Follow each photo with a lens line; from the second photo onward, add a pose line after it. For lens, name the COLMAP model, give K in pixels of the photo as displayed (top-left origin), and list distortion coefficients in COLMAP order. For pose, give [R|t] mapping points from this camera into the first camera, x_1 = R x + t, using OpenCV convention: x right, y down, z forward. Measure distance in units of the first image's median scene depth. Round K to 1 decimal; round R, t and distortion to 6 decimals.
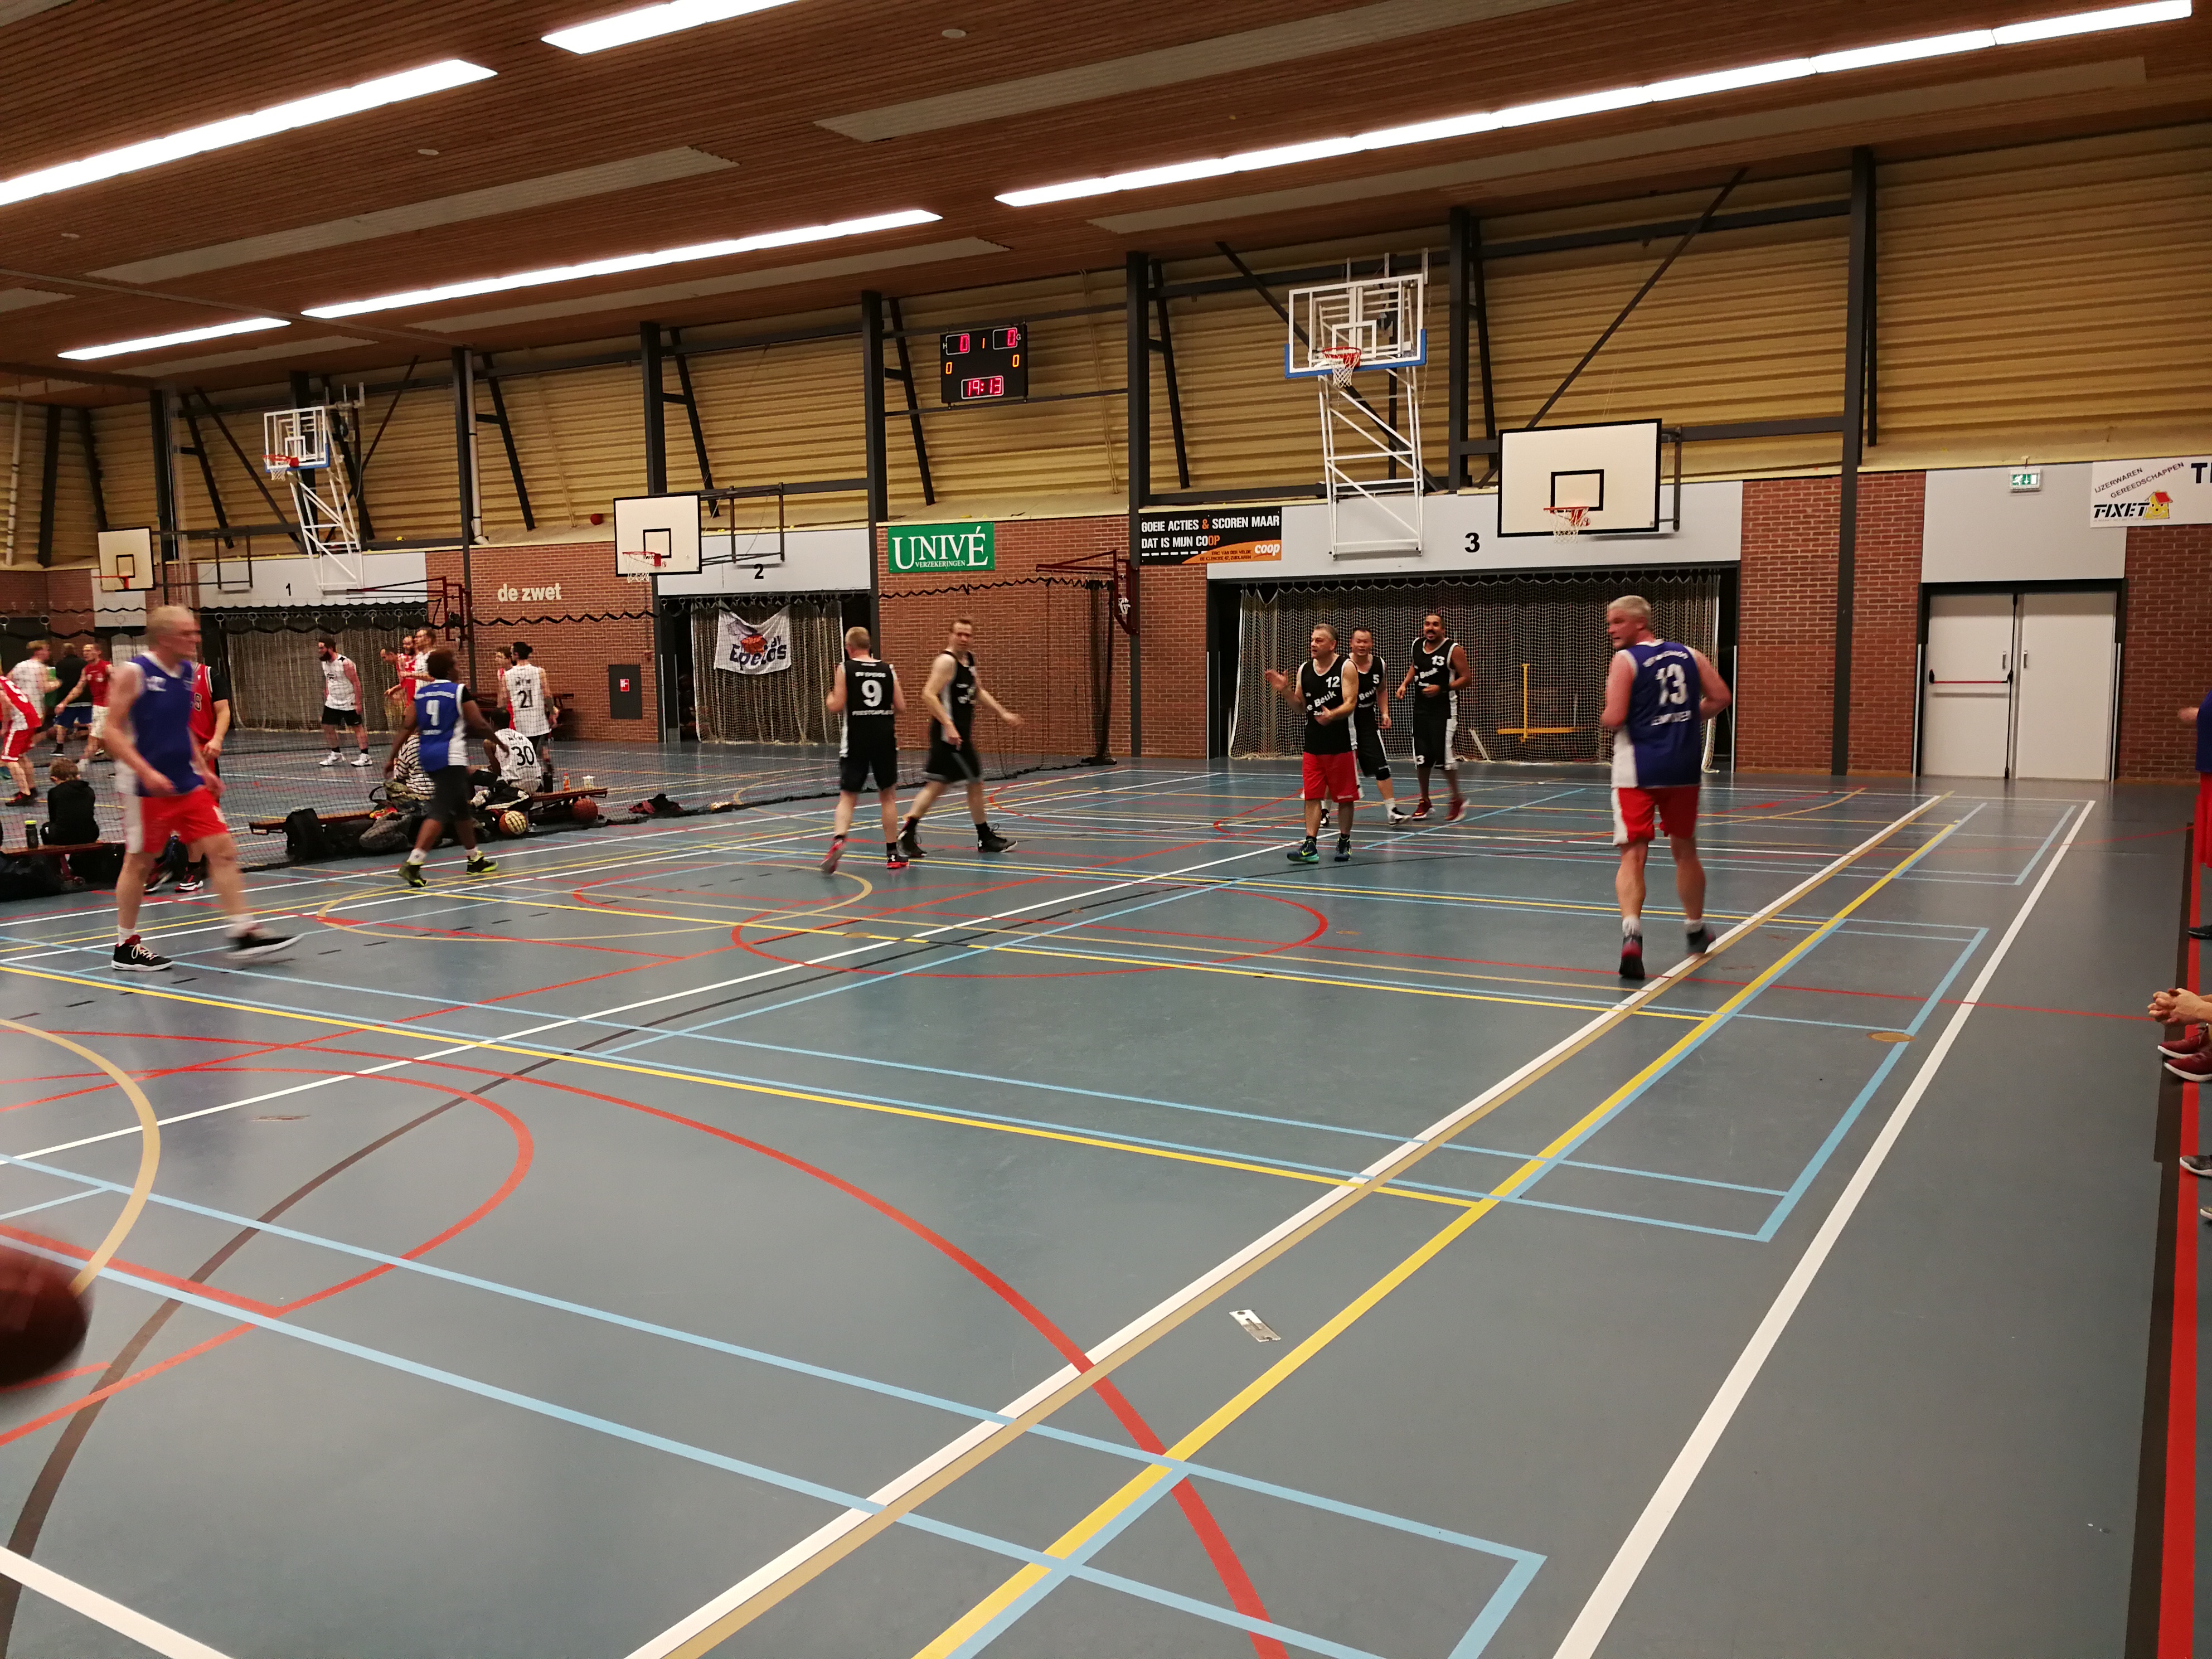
lens RADIAL K [[1779.0, 0, 1106.7], [0, 1779.0, 842.0], [0, 0, 1]] dist [0.034352, -0.048761]
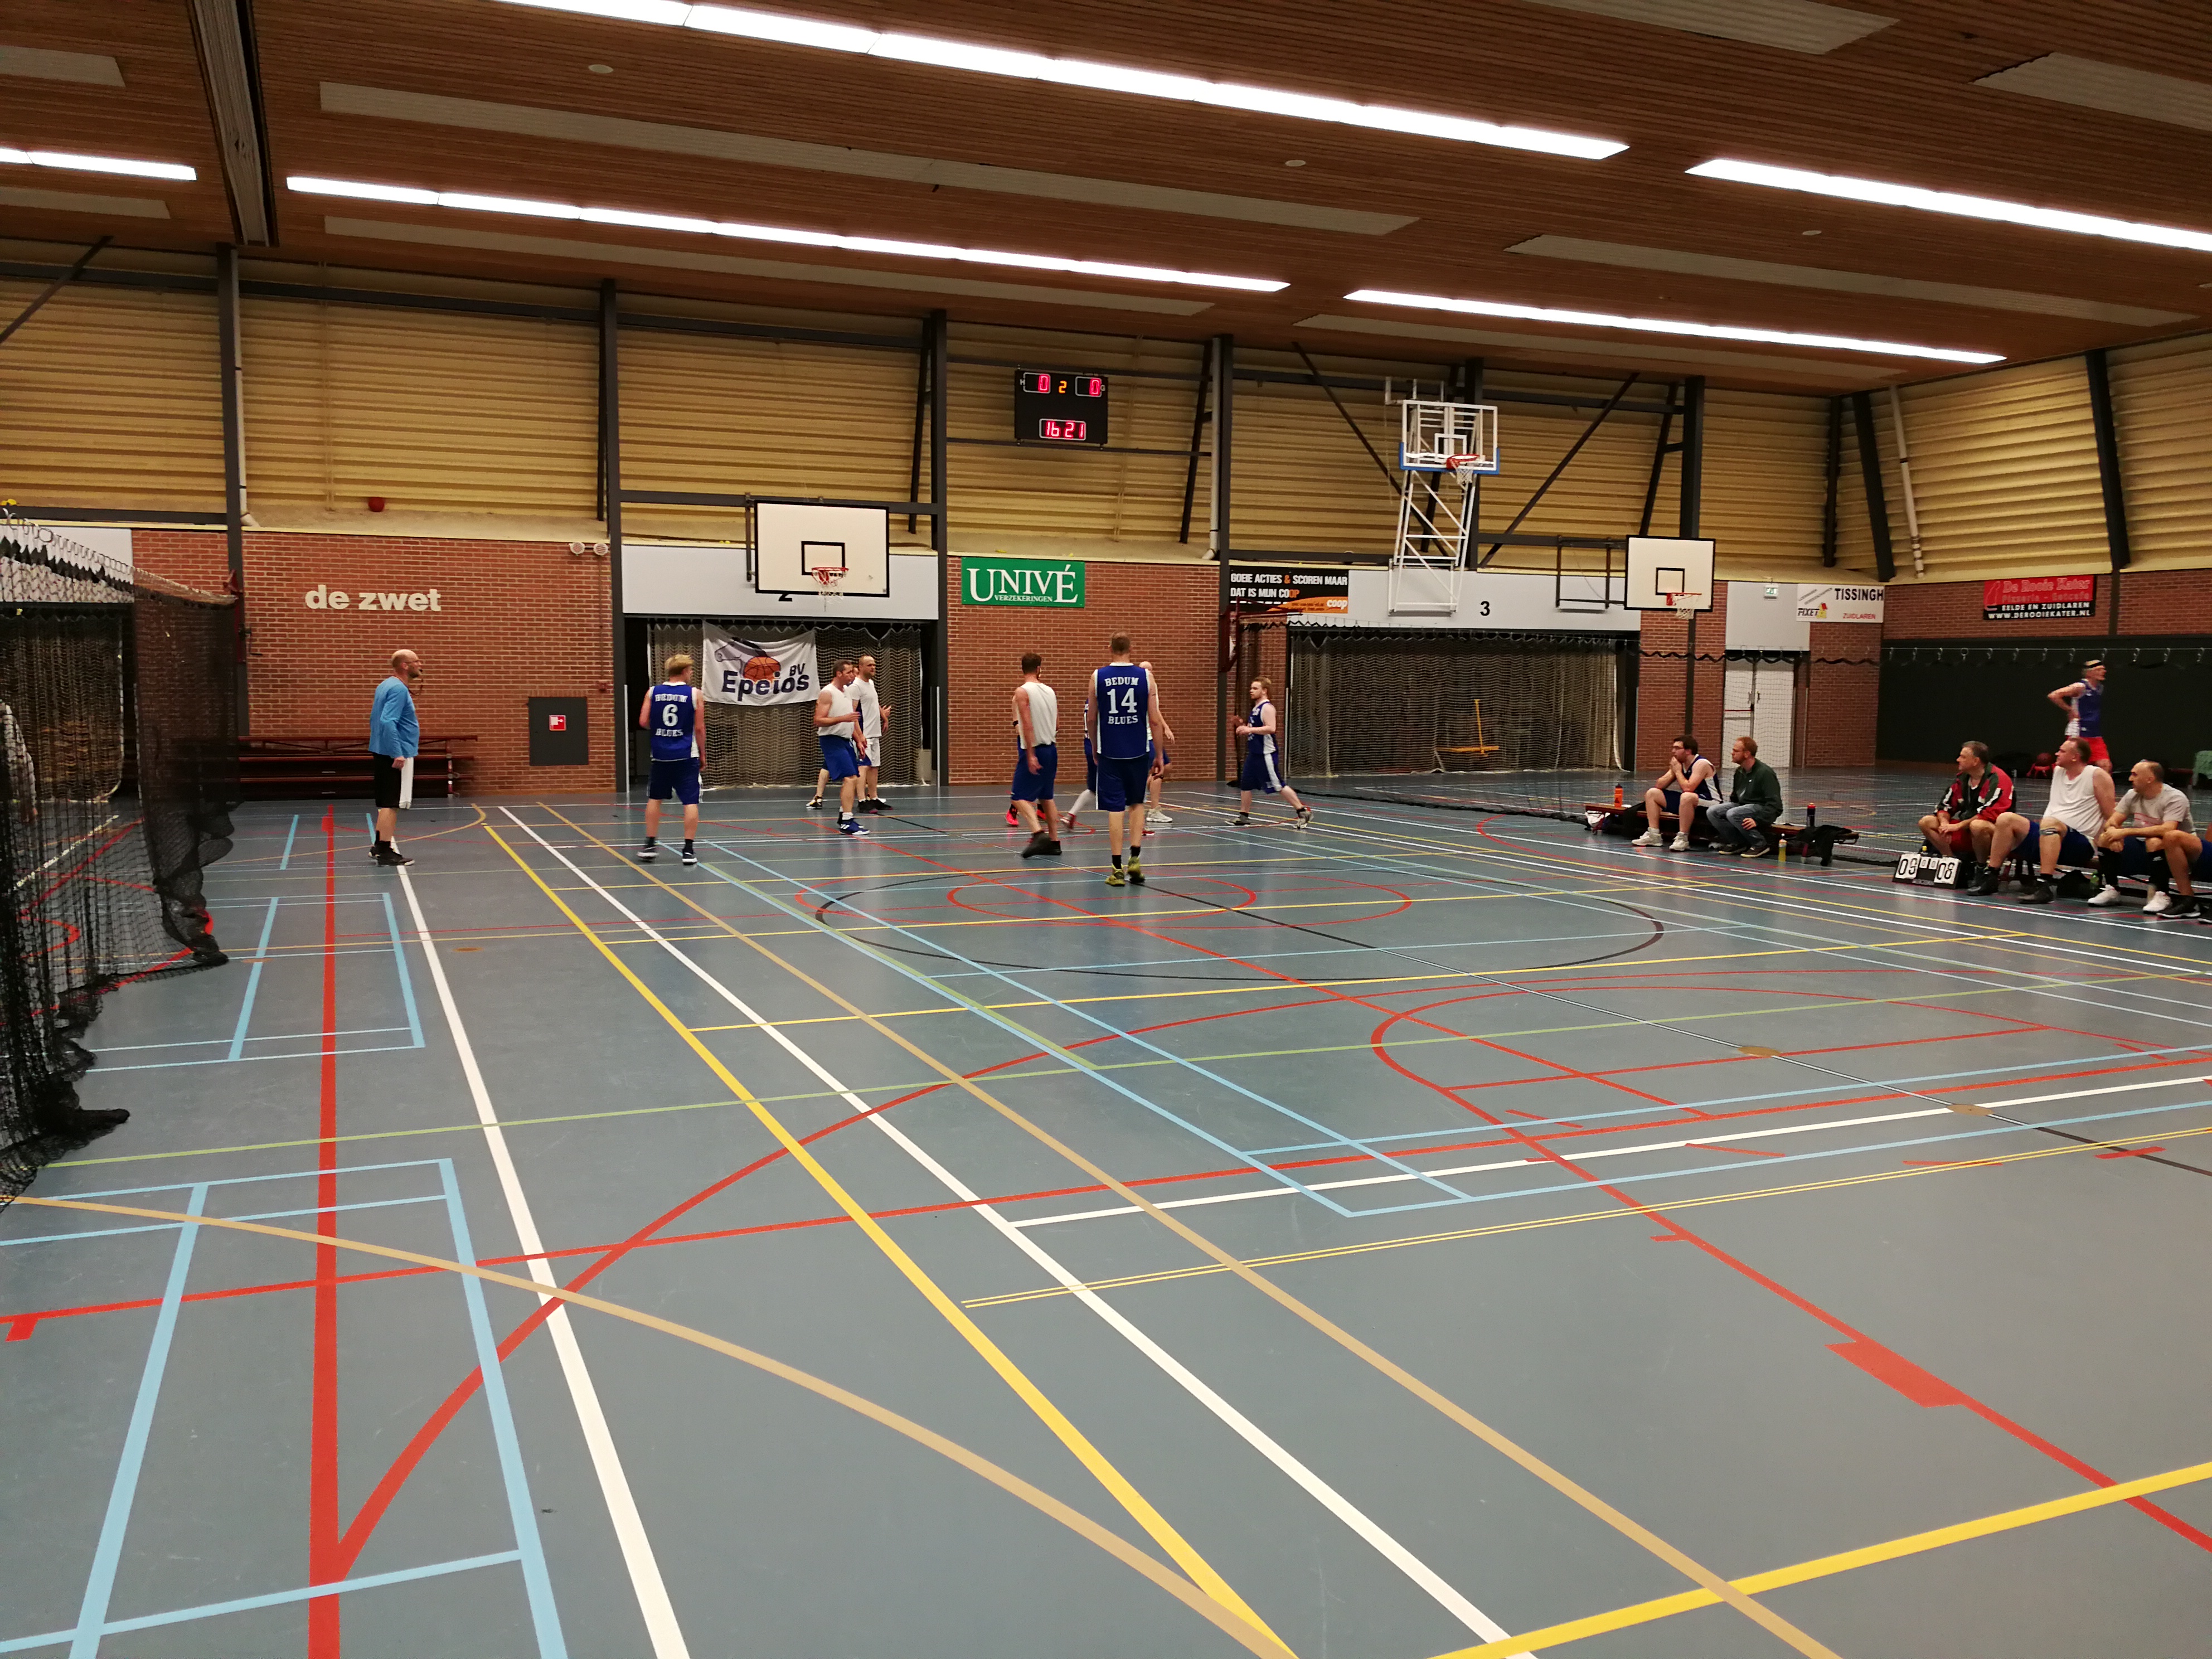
lens RADIAL K [[1779.0, 0, 1125.0], [0, 1779.0, 855.5], [0, 0, 1]] dist [0.034352, -0.048761]
pose [[0.580422, -0.065136, 0.811707, -1.069519], [0.081846, 0.996414, 0.021433, -0.034035], [-0.810192, 0.053995, 0.583672, 0.453710]]
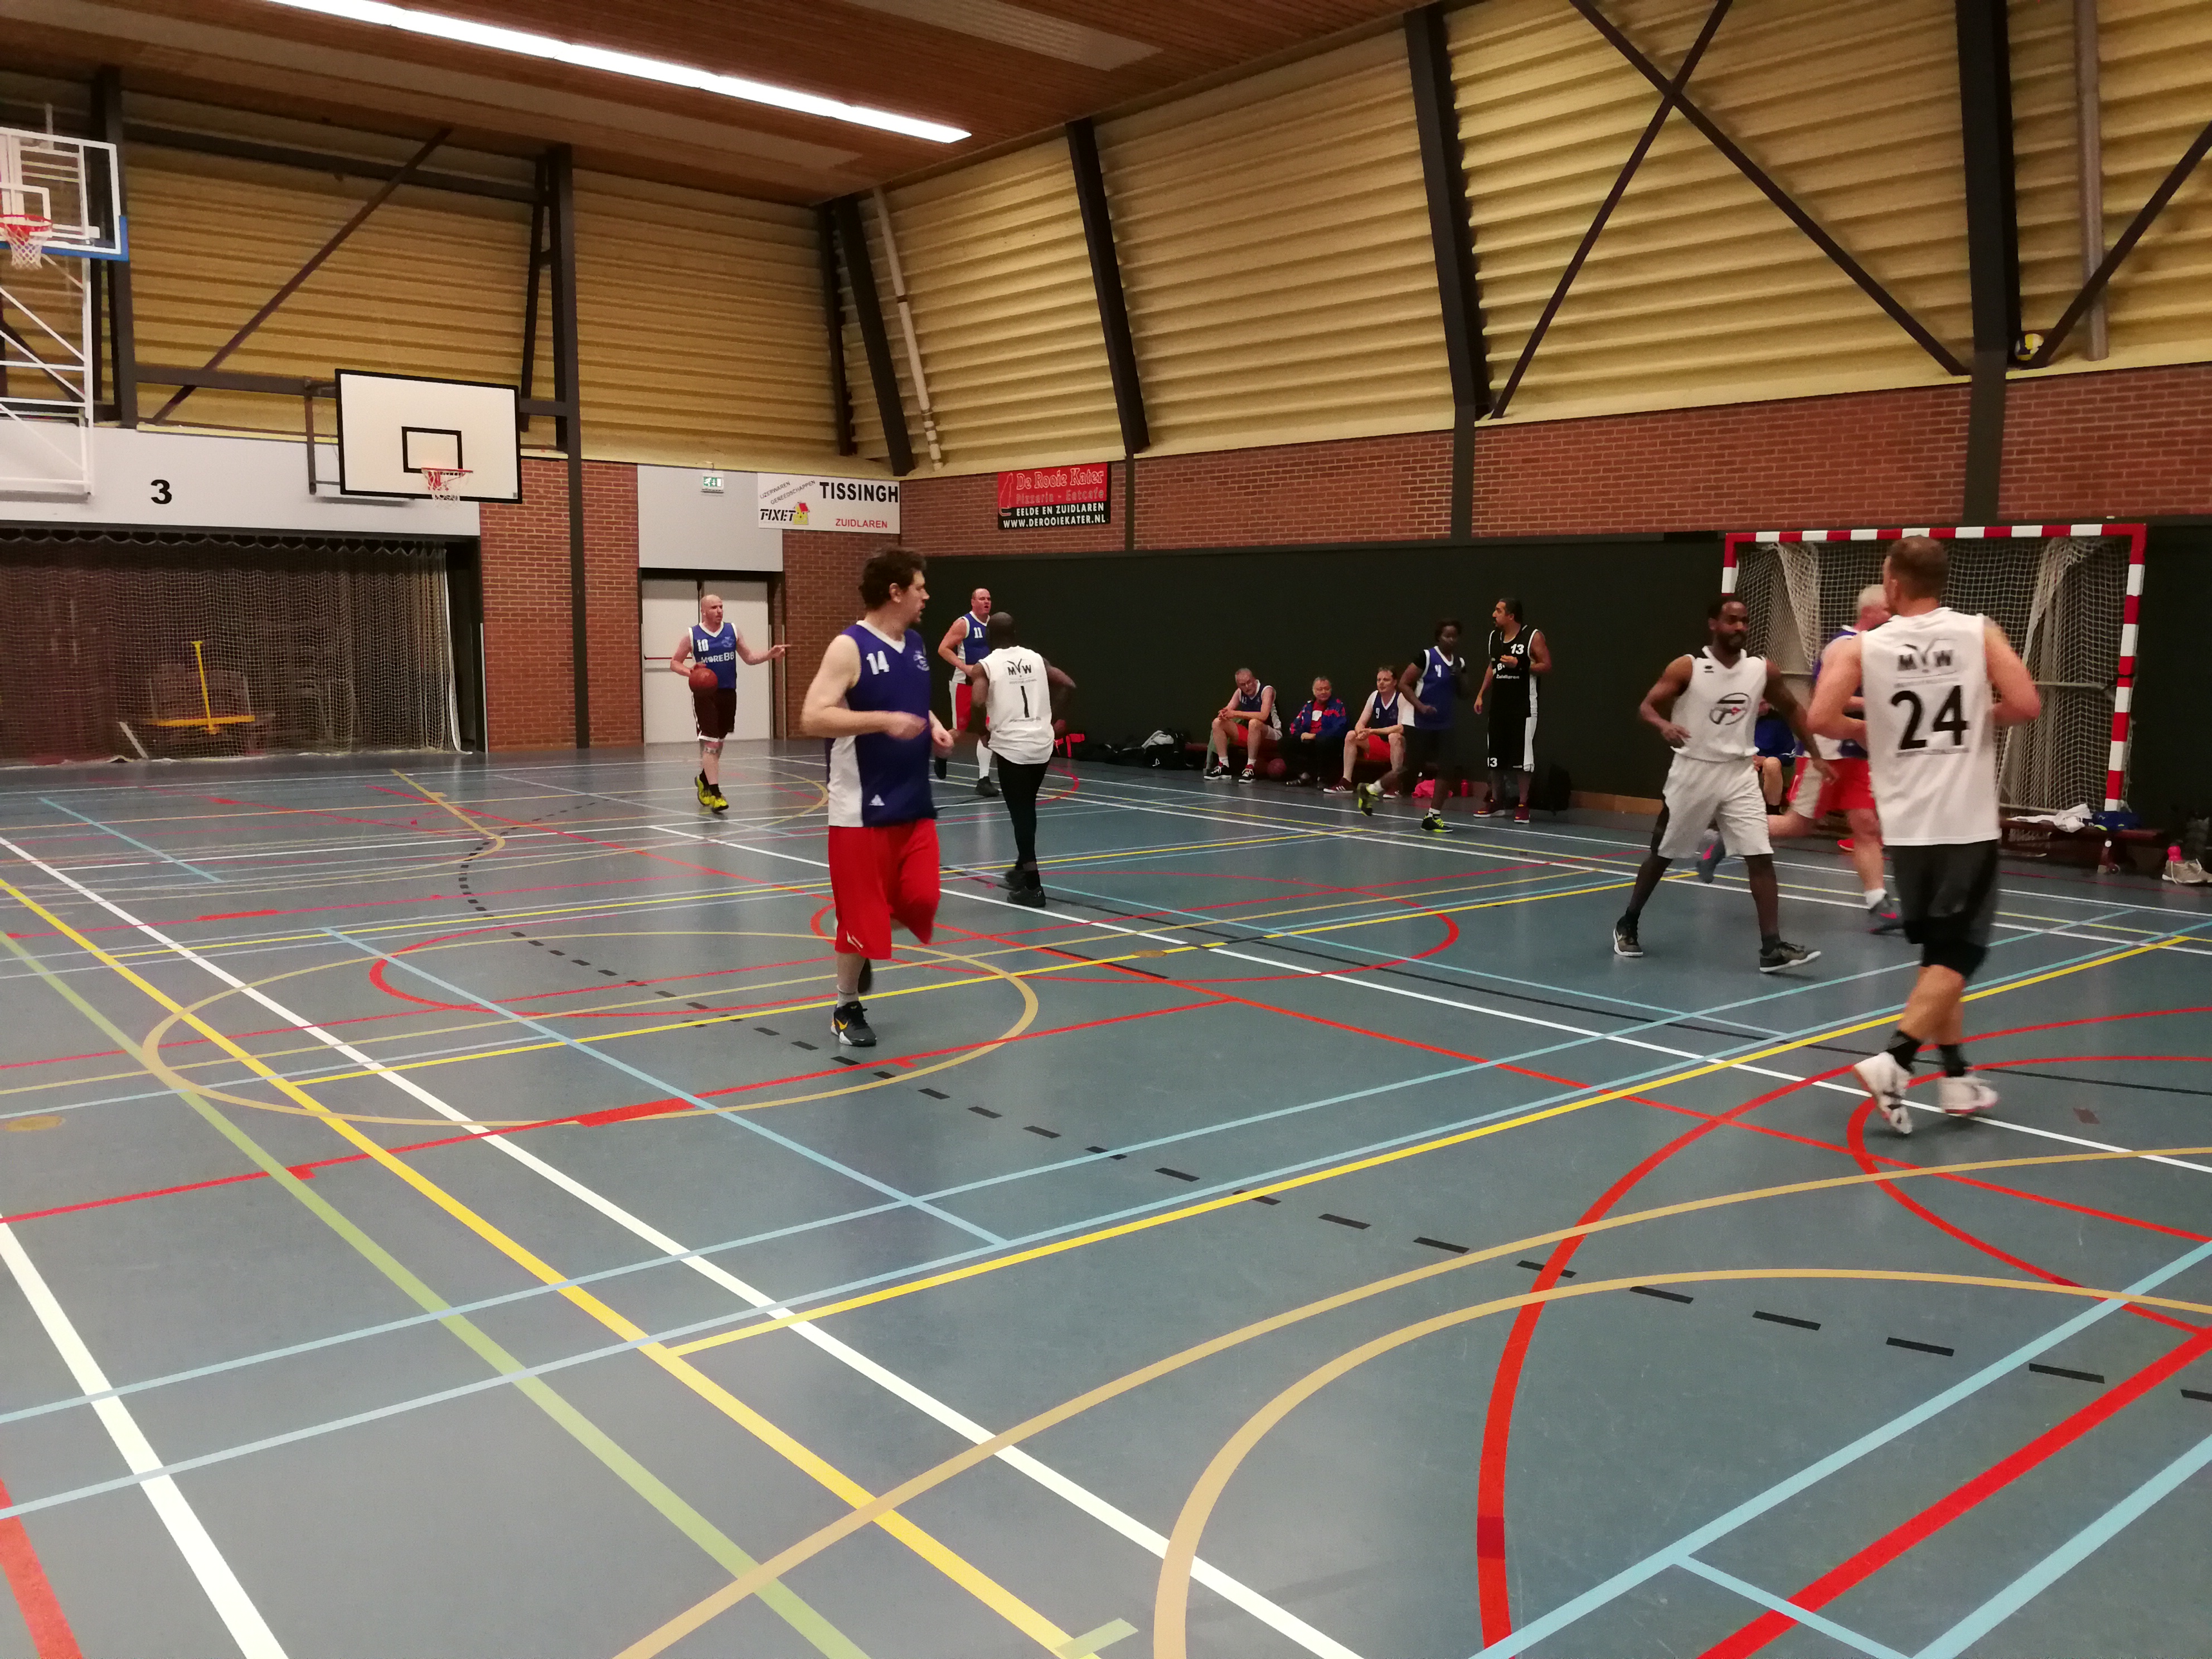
lens RADIAL K [[1779.0, 0, 1091.5], [0, 1779.0, 829.6], [0, 0, 1]] dist [0.034352, -0.048761]
pose [[0.338925, -0.095761, 0.935927, -0.435201], [0.096495, 0.993098, 0.066667, -0.028882], [-0.935852, 0.067717, 0.345827, 0.338094]]
